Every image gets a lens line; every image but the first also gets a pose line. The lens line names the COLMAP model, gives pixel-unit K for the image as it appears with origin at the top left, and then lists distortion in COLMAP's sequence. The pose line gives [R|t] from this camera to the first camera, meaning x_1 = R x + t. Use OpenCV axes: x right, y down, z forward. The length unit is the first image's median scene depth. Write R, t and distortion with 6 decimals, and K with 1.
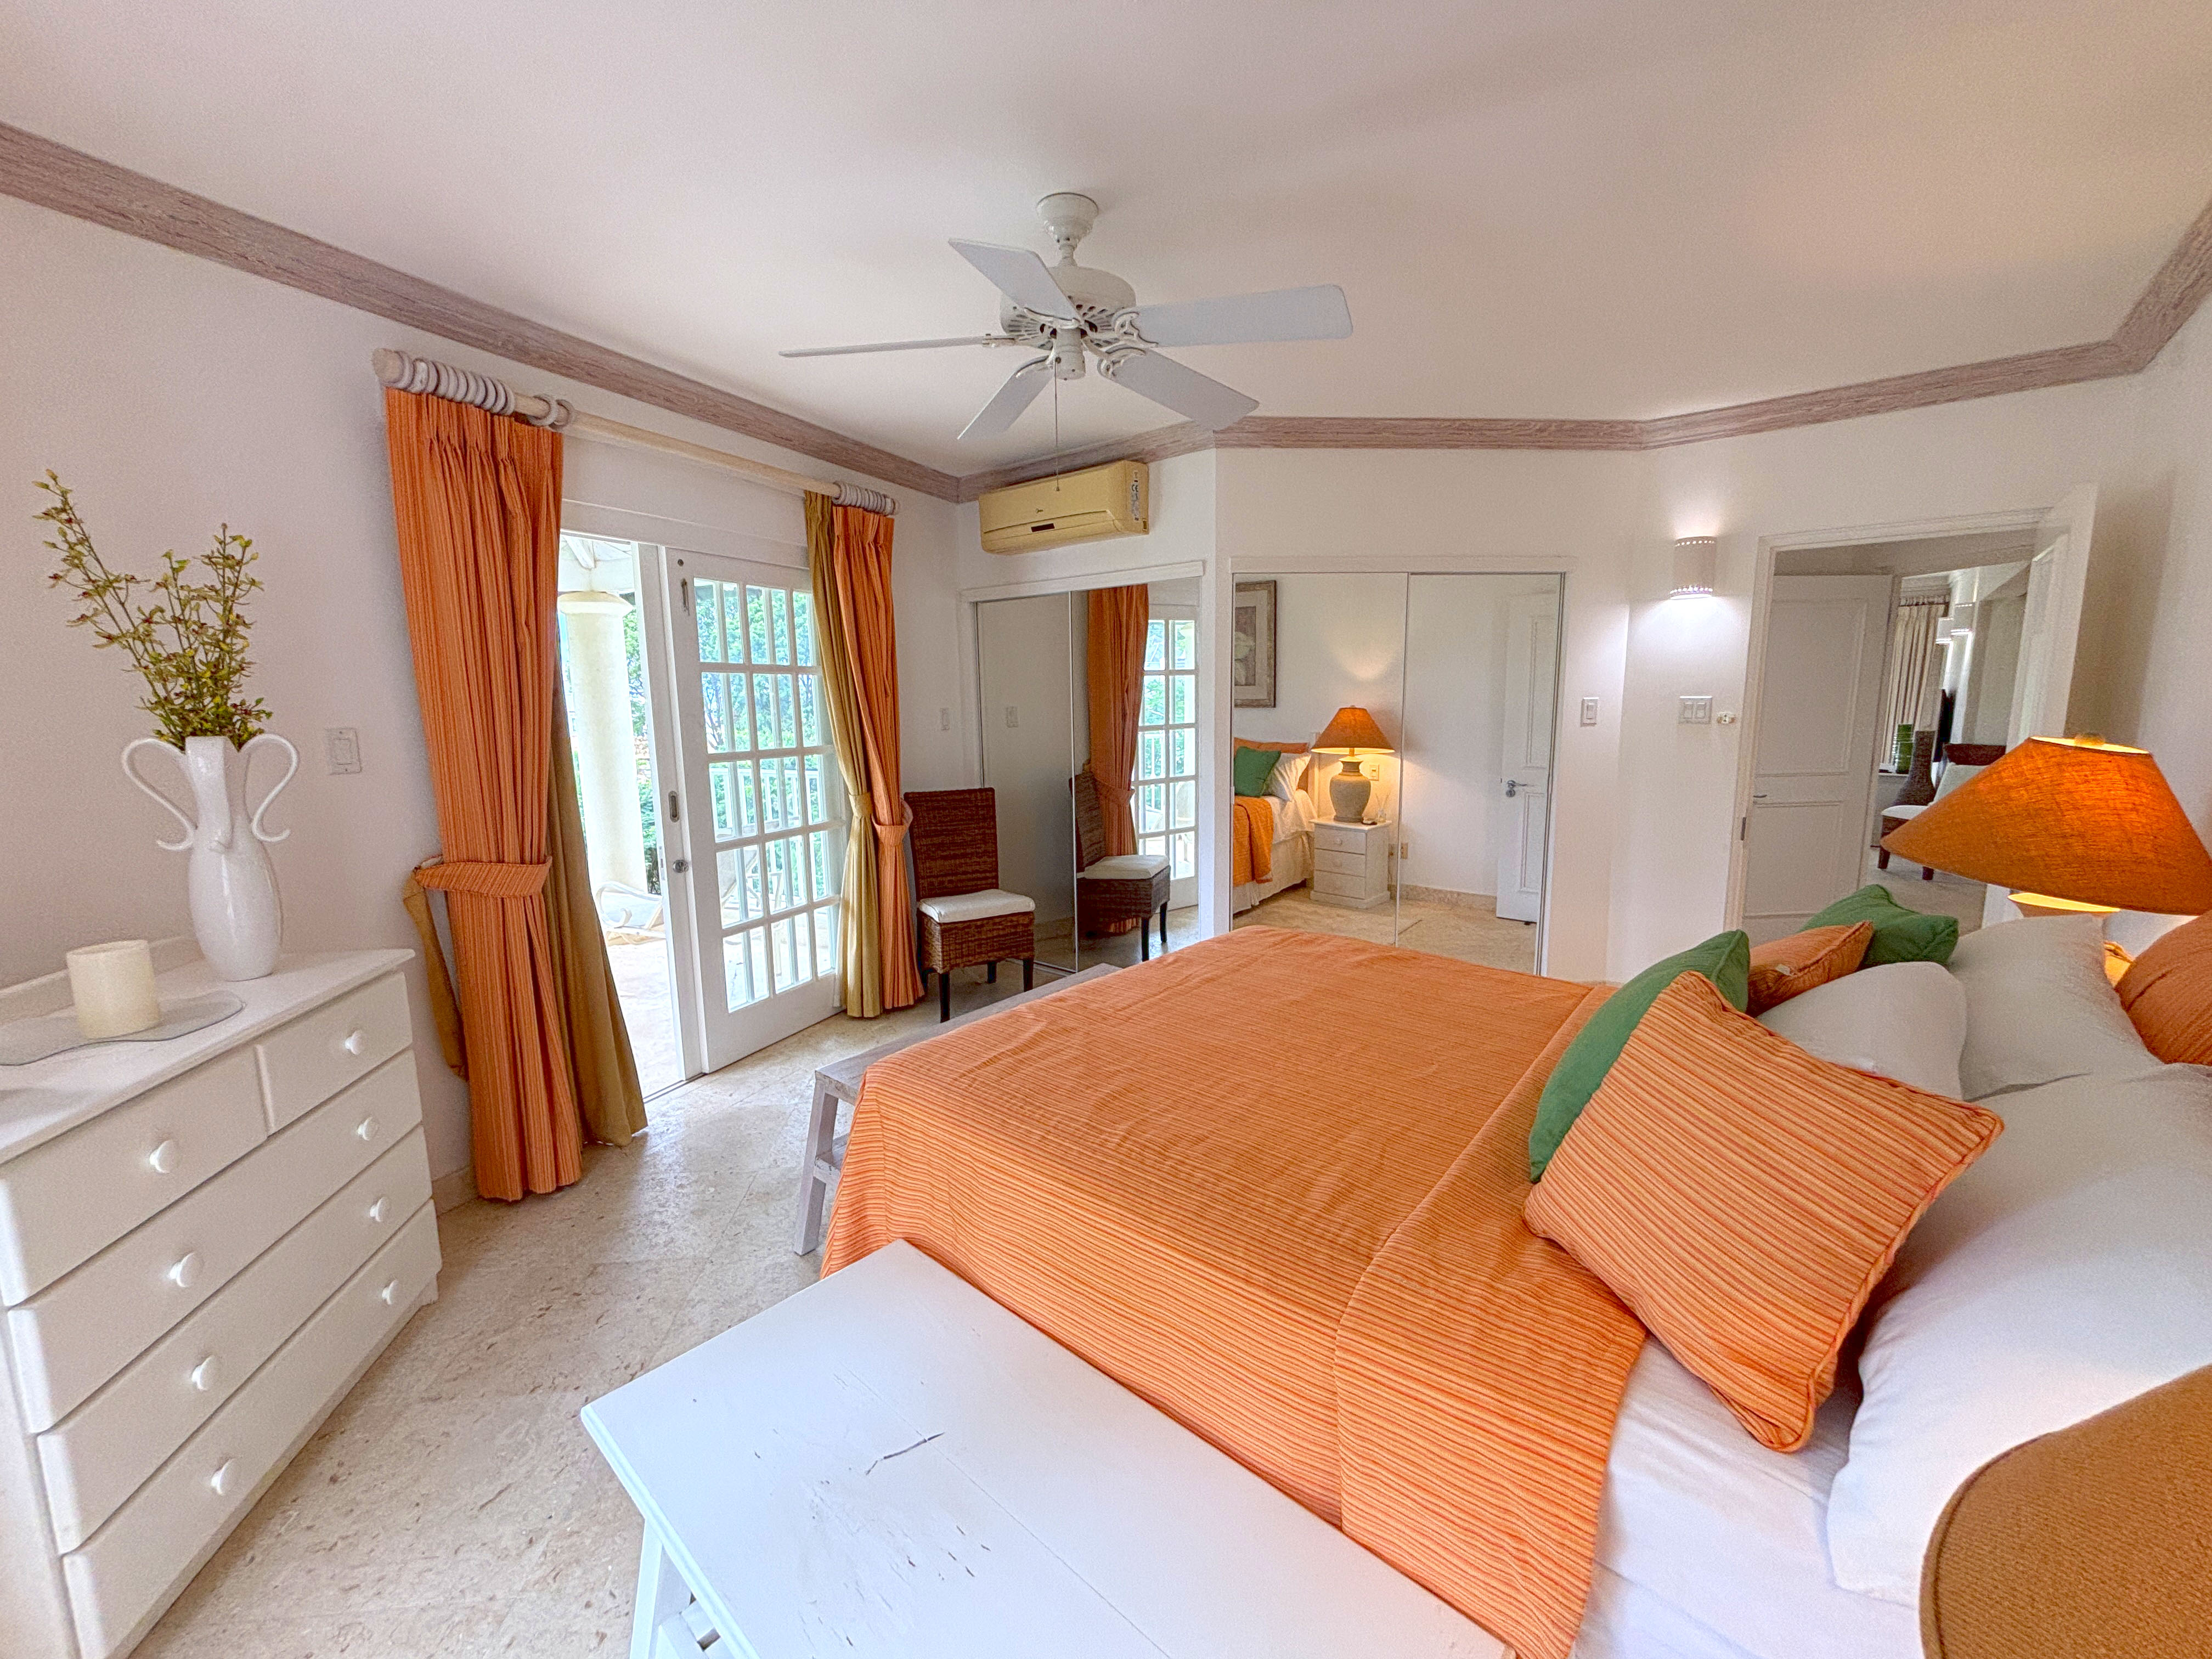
lens RADIAL K [[902.3, 0, 1126.5], [0, 902.3, 826.0], [0, 0, 1]] dist [0.000711, 0.000168]
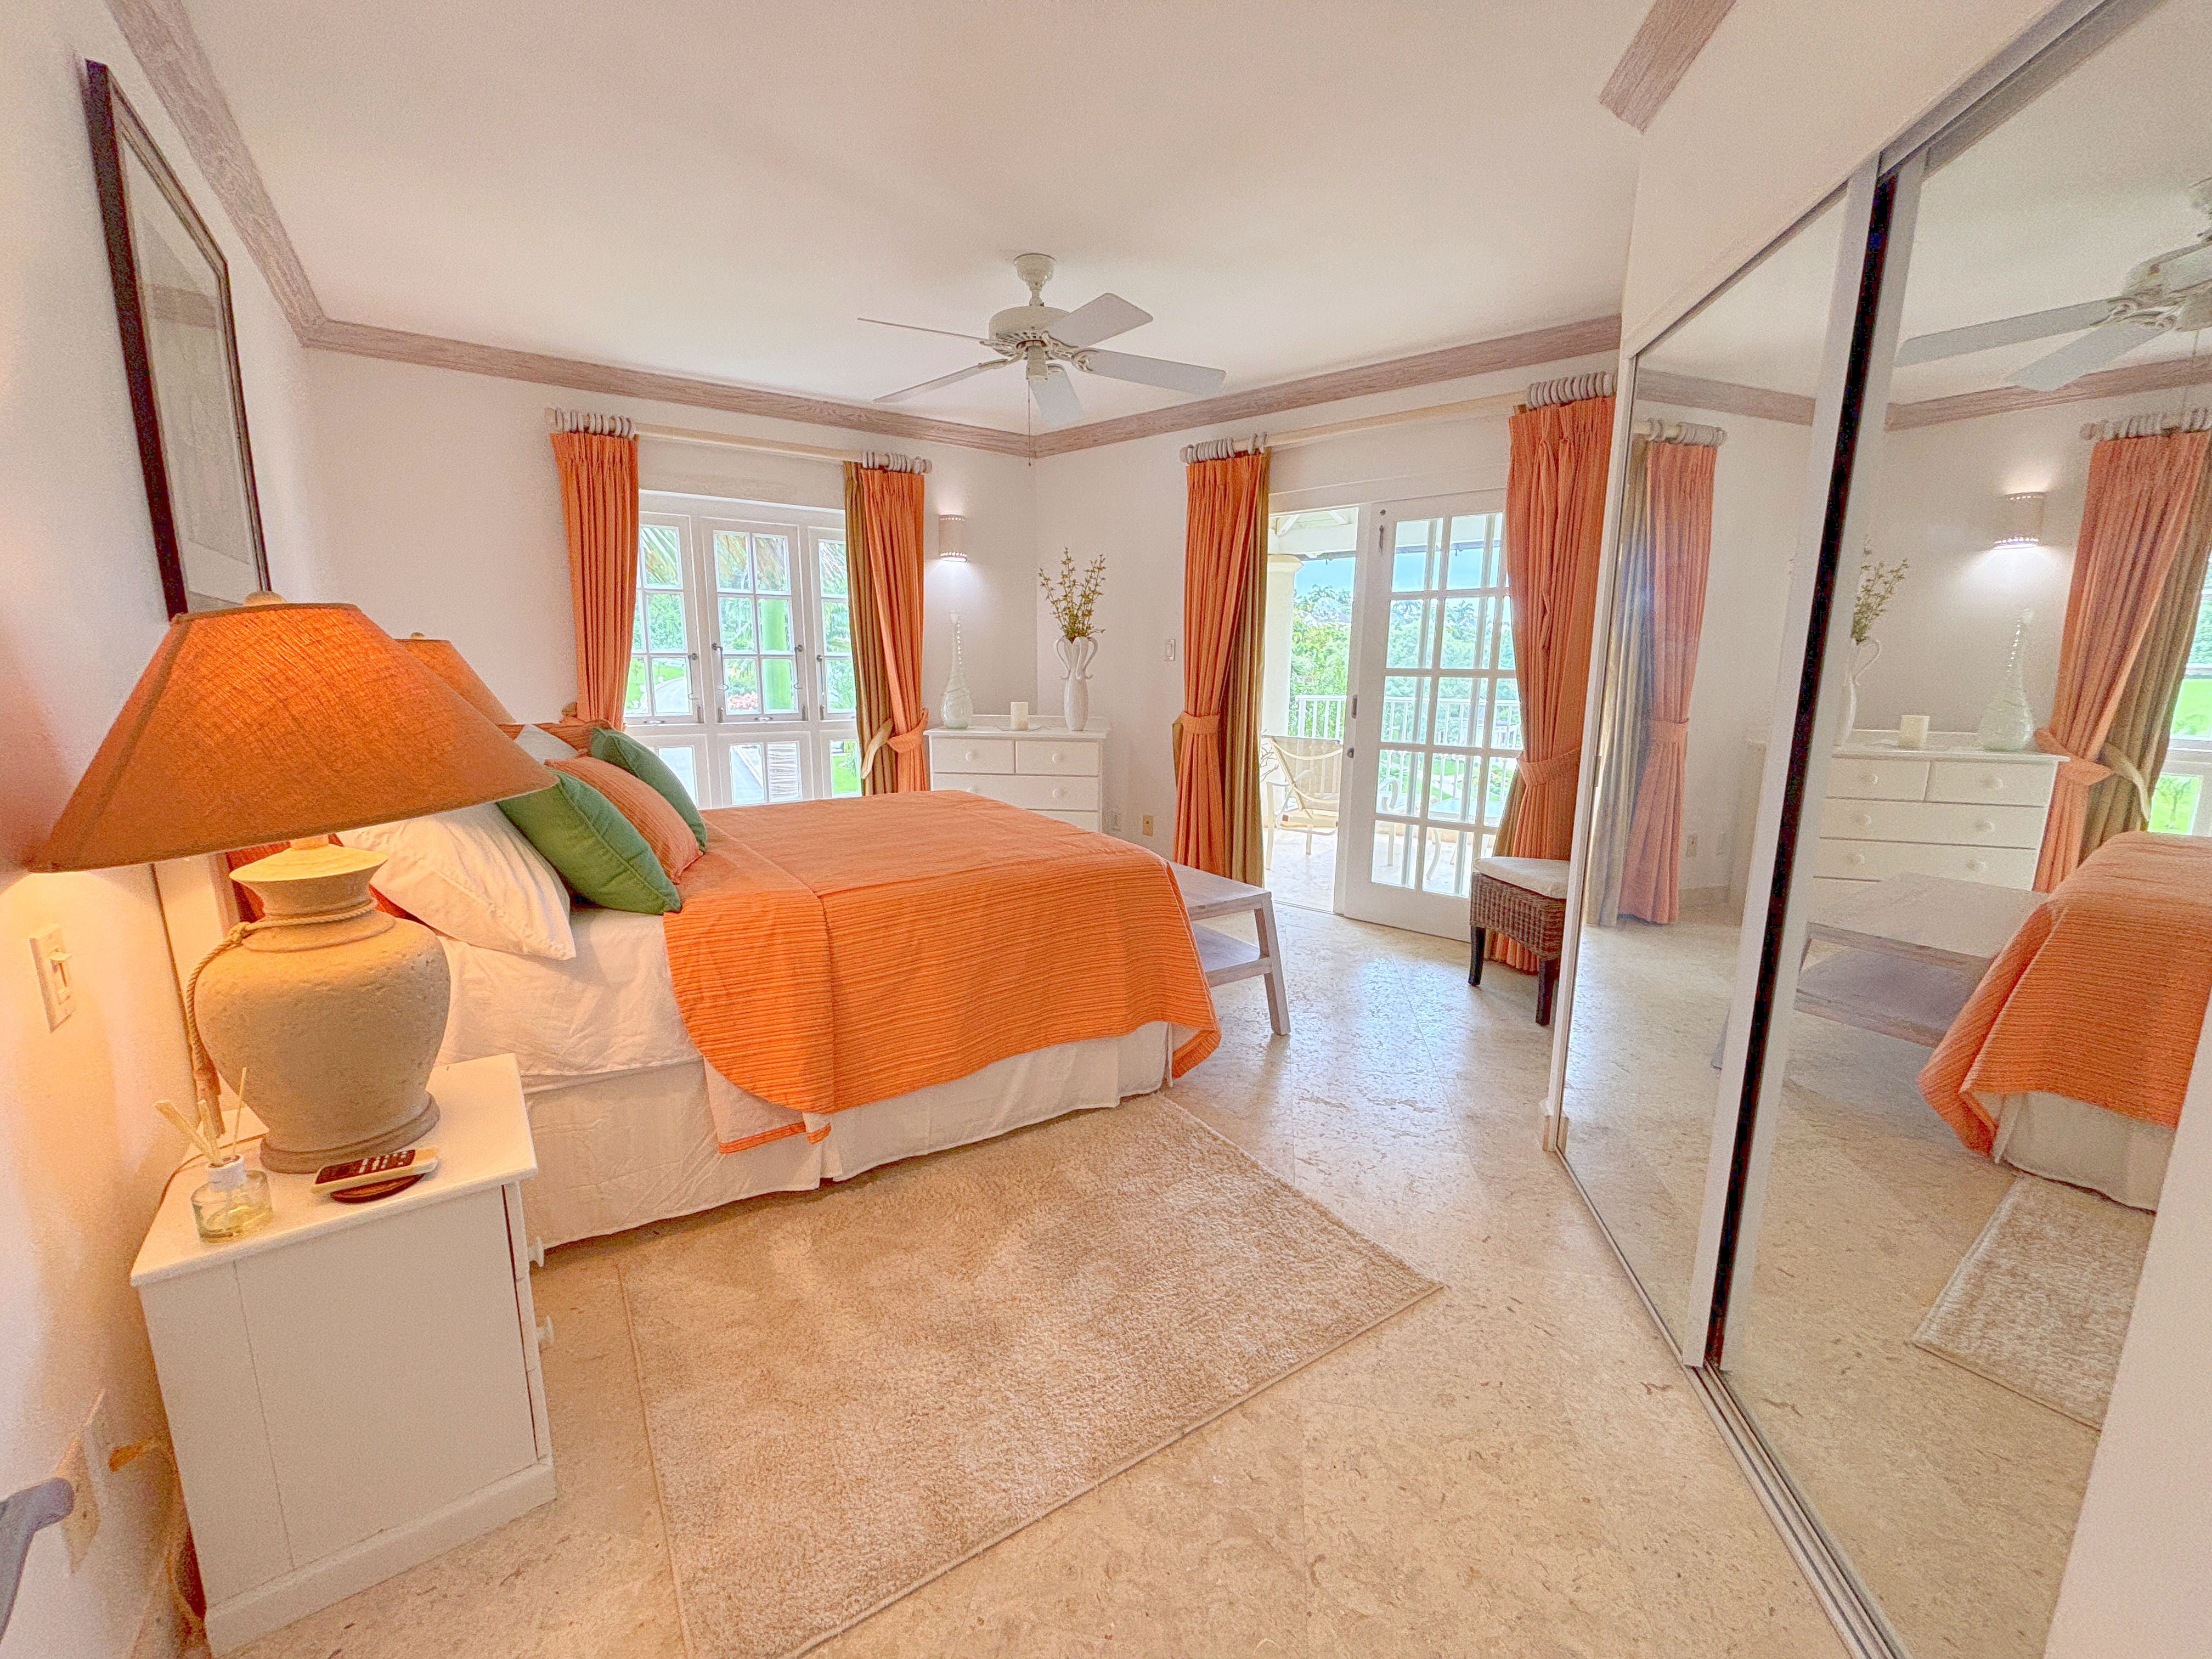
lens RADIAL K [[902.3, 0, 1126.5], [0, 902.3, 826.0], [0, 0, 1]] dist [0.000711, 0.000168]
pose [[-0.290582, 0.180024, -0.939762, 0.889173], [-0.149310, 0.961580, 0.230371, -0.110539], [0.945129, 0.207258, -0.252539, 1.095469]]
